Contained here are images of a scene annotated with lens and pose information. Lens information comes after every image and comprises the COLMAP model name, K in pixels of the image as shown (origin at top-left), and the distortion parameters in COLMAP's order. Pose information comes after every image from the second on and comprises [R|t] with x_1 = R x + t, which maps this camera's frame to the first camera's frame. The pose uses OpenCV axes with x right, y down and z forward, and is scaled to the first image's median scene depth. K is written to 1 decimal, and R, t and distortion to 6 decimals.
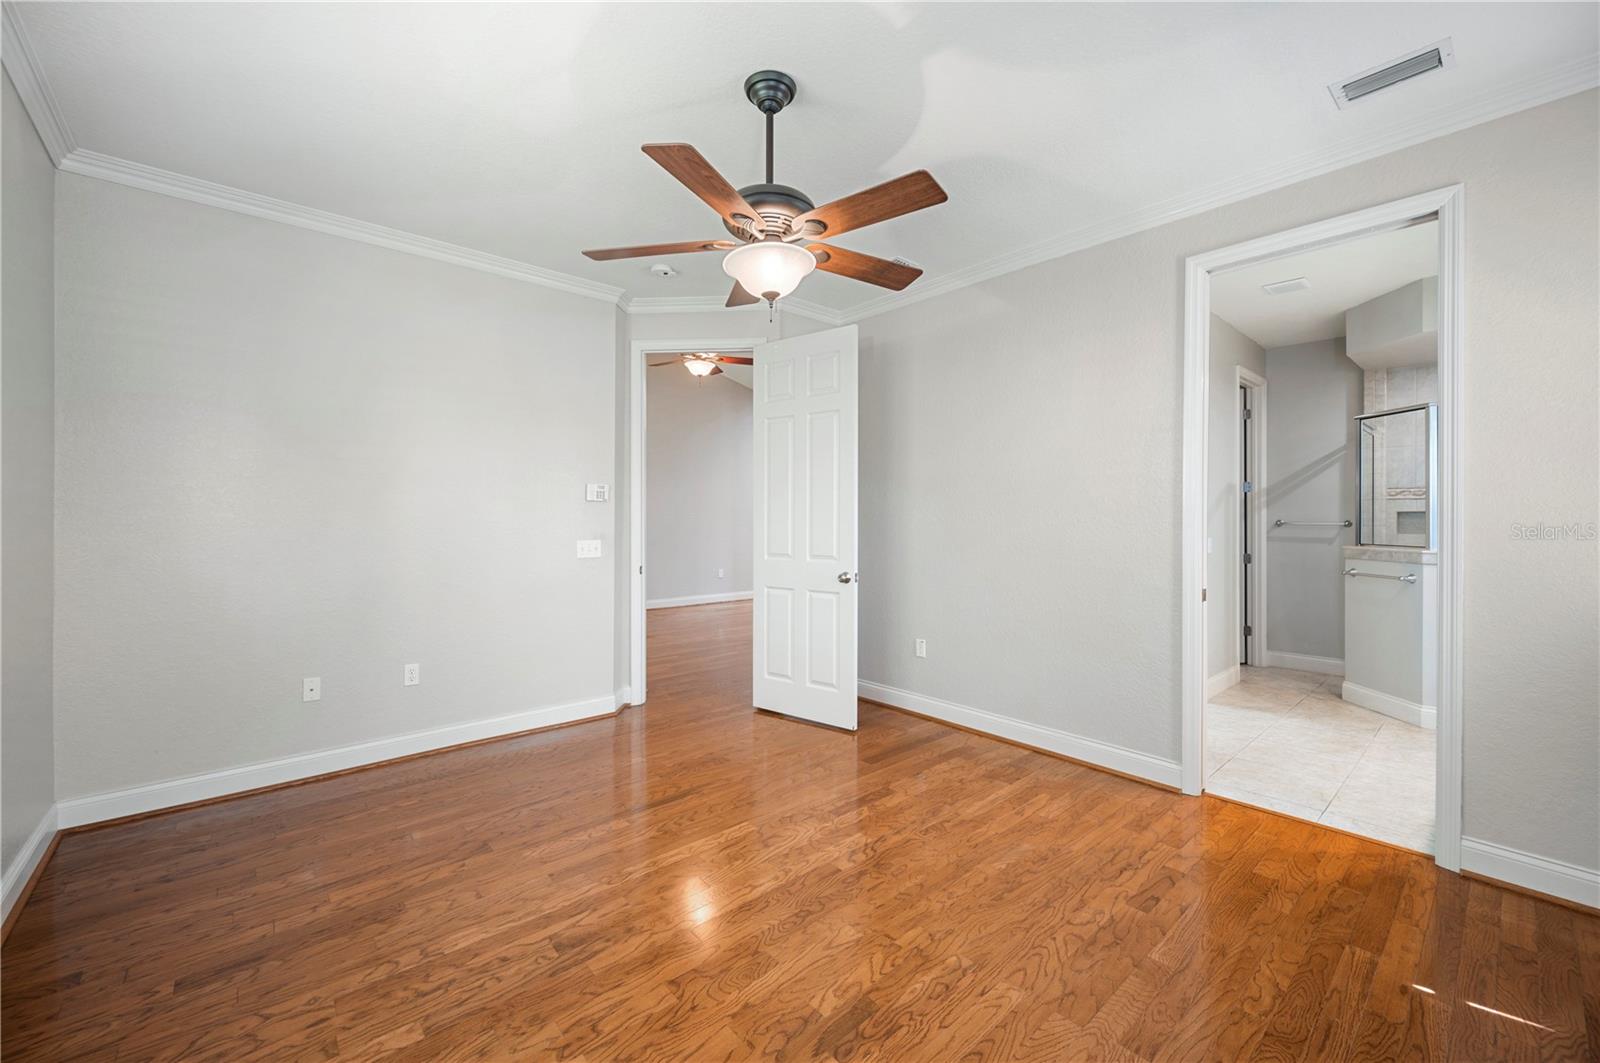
lens RADIAL K [[634.7, 0, 799.3], [0, 634.7, 522.7], [0, 0, 1]] dist [-0.001182, -0.000083]
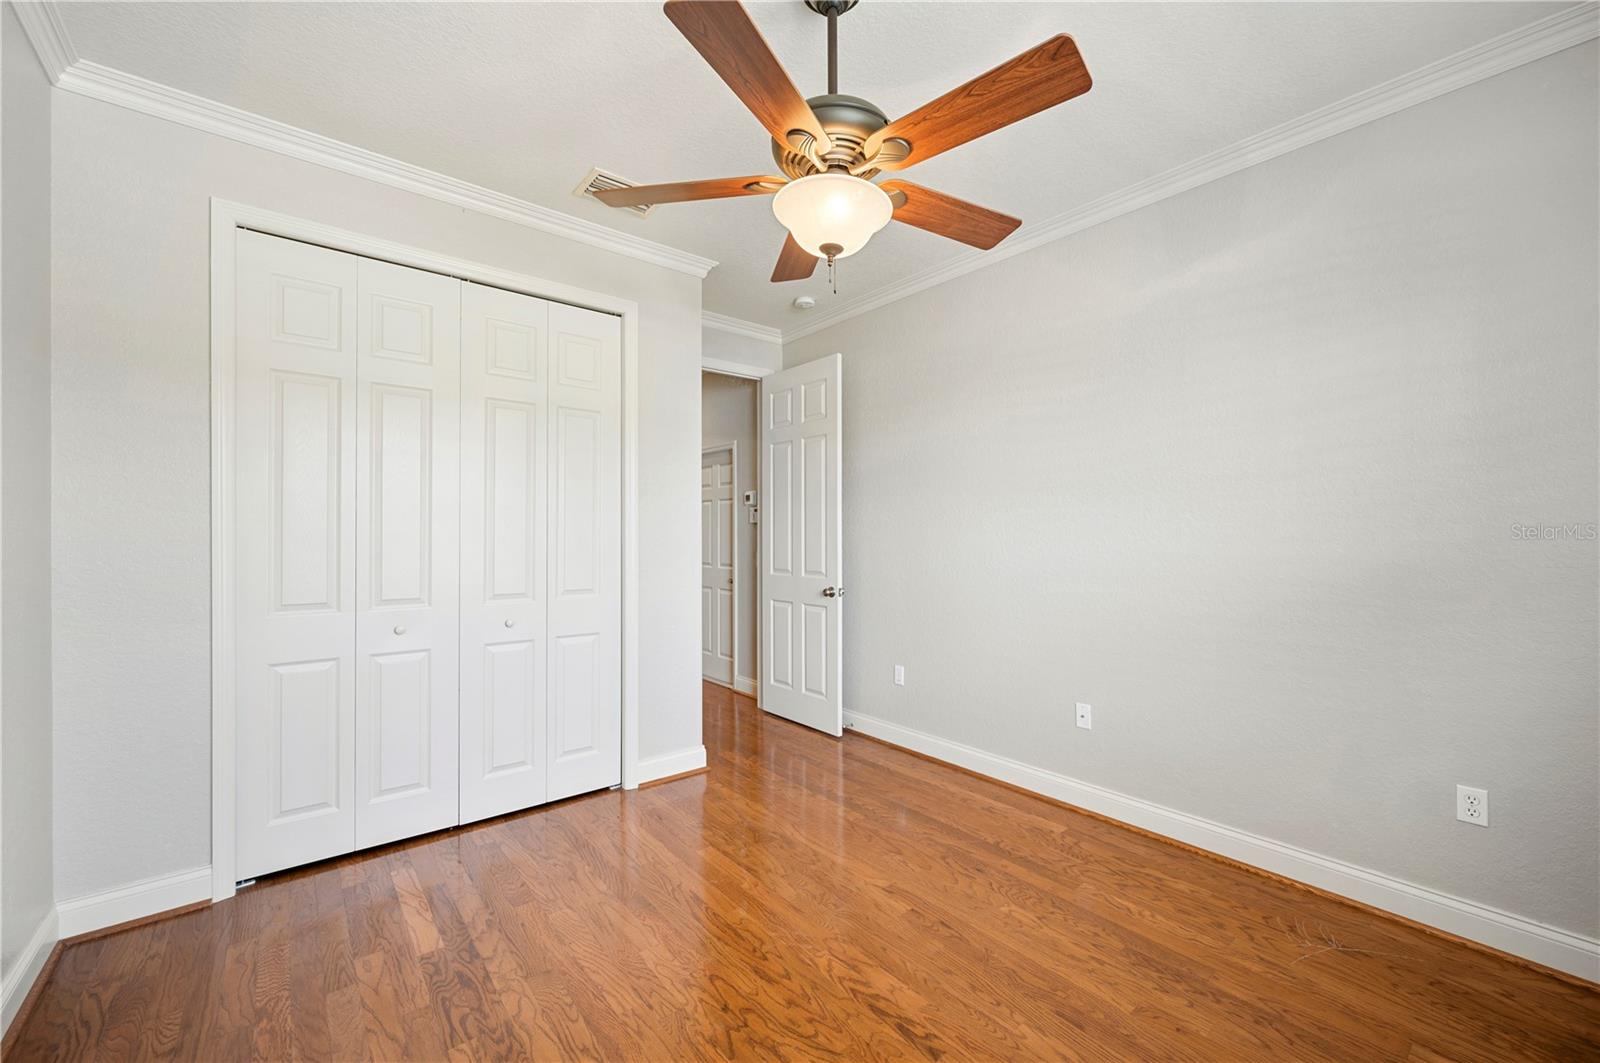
lens RADIAL K [[634.7, 0, 801.9], [0, 634.7, 527.8], [0, 0, 1]] dist [-0.001182, -0.000083]
pose [[0.998891, -0.012604, -0.045354, -0.055770], [0.011774, 0.999759, -0.018504, -0.005013], [0.045577, 0.017949, 0.998800, 0.244293]]
